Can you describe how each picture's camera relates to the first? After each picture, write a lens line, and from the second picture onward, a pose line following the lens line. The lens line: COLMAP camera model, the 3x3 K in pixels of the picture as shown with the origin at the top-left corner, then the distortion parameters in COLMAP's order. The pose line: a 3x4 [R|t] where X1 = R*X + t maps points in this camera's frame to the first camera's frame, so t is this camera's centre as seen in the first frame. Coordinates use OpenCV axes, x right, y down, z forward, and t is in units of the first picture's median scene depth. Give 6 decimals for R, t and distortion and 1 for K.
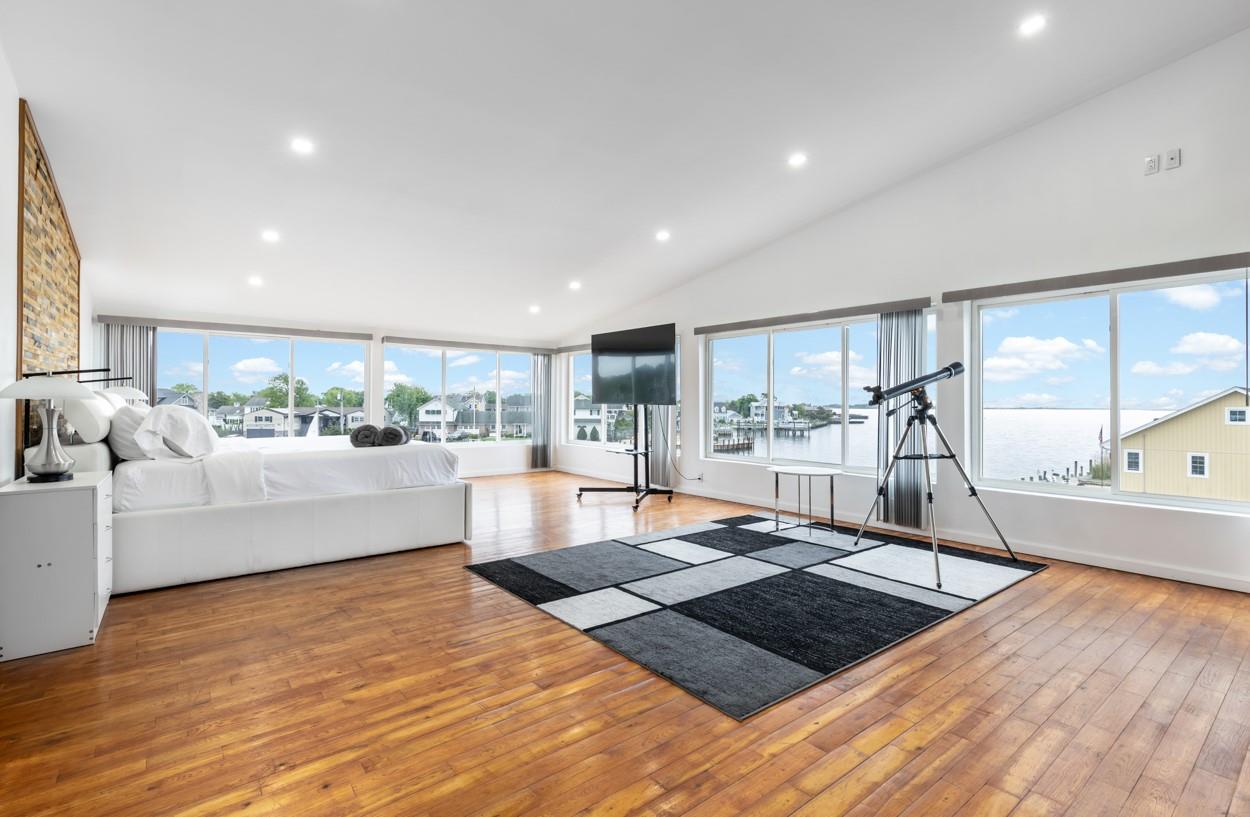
lens RADIAL K [[590.8, 0, 612.5], [0, 590.8, 408.7], [0, 0, 1]] dist [-0.000415, -0.000095]
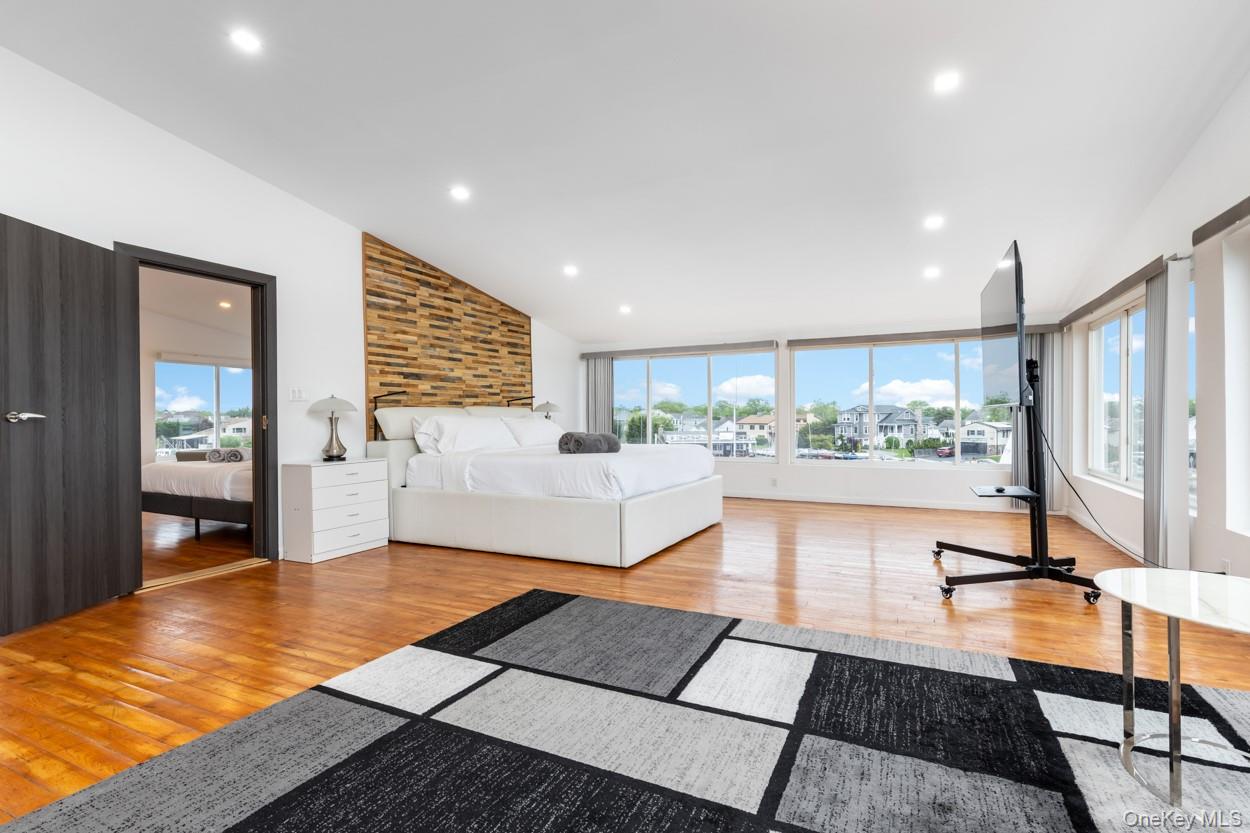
lens RADIAL K [[569.4, 0, 623.1], [0, 569.4, 417.2], [0, 0, 1]] dist [0.000899, 0.000244]
pose [[0.441964, -0.005545, -0.897015, 0.621502], [-0.003209, 0.999965, -0.007763, 0.009253], [0.897027, 0.006309, 0.441931, 0.763456]]
